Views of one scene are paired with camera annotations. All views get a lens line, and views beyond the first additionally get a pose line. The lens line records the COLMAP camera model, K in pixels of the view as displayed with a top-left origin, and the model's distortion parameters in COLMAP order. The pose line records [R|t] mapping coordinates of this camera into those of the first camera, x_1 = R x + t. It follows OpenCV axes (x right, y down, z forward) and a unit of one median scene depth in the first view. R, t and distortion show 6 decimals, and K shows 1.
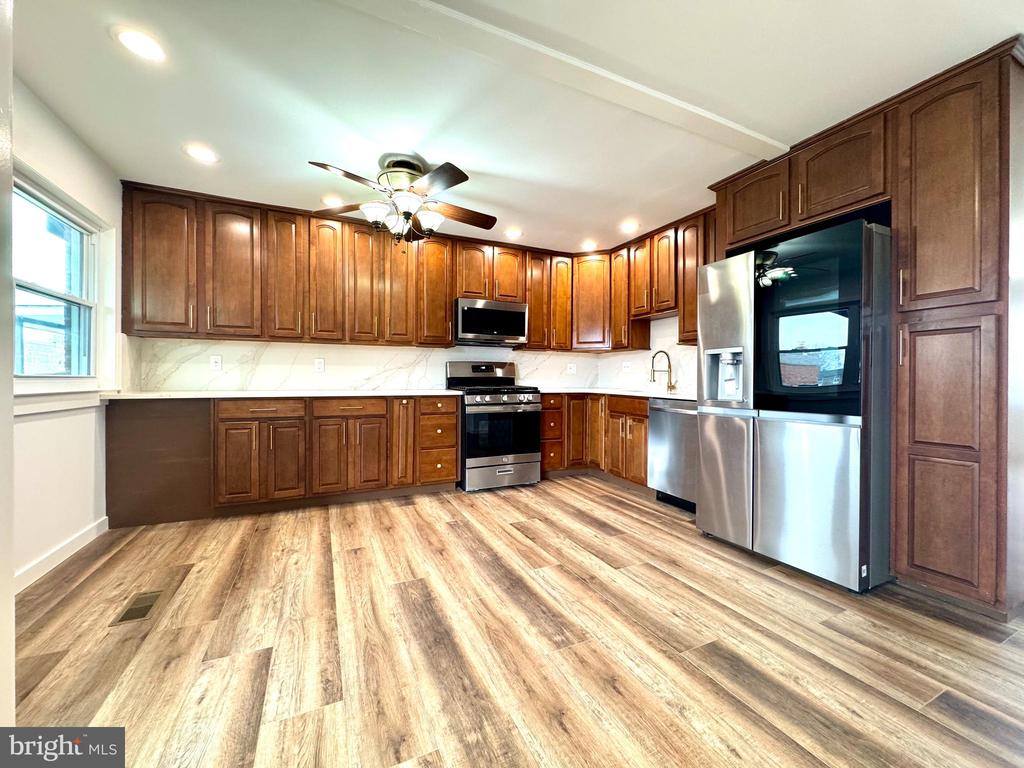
lens RADIAL K [[408.1, 0, 510.2], [0, 408.1, 382.1], [0, 0, 1]] dist [-0.002792, -0.000045]
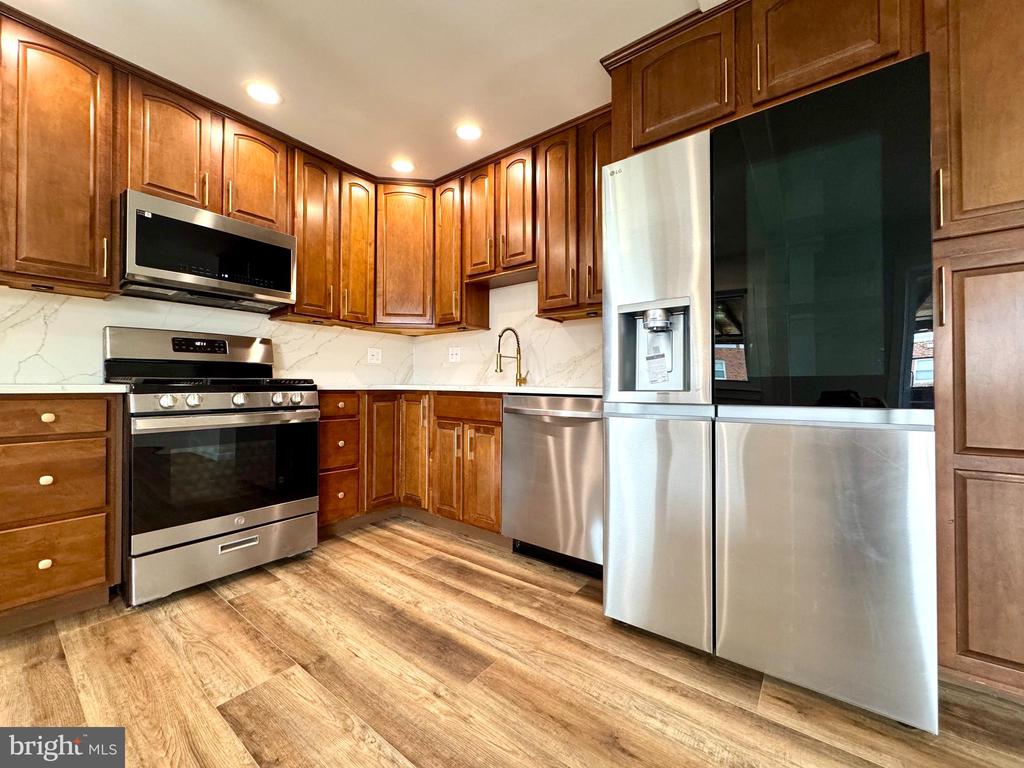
lens RADIAL K [[408.1, 0, 510.2], [0, 408.1, 382.1], [0, 0, 1]] dist [-0.002792, -0.000045]
pose [[0.887558, 0.003309, 0.460685, 0.051122], [0.004210, 0.999874, -0.015294, 0.026661], [-0.460677, 0.015514, 0.887432, 0.385780]]
